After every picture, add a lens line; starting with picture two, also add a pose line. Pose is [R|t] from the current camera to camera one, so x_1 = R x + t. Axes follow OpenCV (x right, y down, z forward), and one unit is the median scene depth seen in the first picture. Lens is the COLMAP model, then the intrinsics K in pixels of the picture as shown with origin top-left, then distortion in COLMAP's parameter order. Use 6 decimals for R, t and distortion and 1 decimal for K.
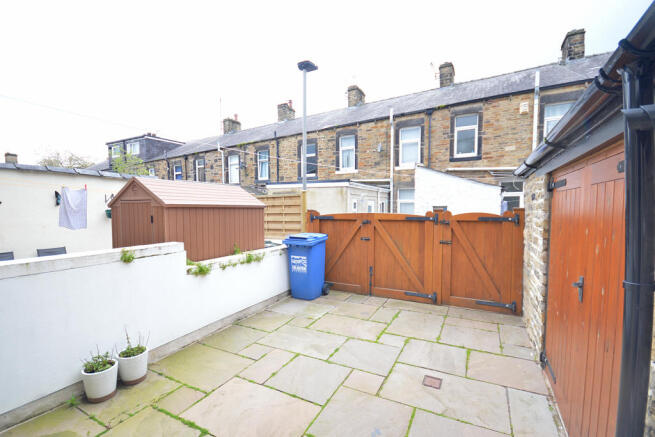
lens RADIAL K [[307.5, 0, 327.5], [0, 307.5, 218.5], [0, 0, 1]] dist [0.000805, -0.000026]
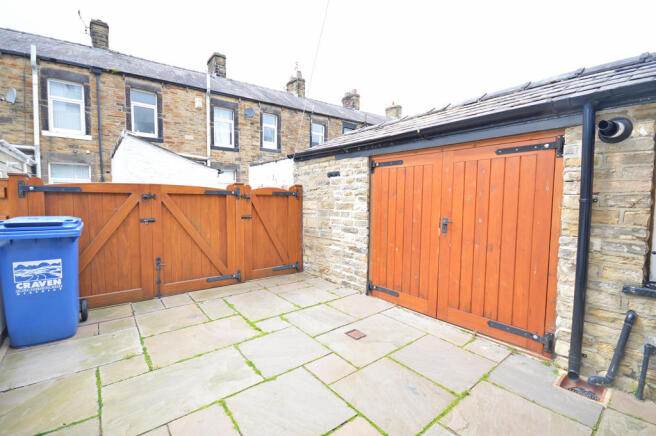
lens RADIAL K [[283.8, 0, 328.0], [0, 283.8, 218.0], [0, 0, 1]] dist [-0.000075, -0.008998]
pose [[0.393682, -0.050522, 0.917857, -0.309070], [0.020278, 0.998723, 0.046275, 0.039286], [-0.919023, 0.000394, 0.394203, 0.364006]]
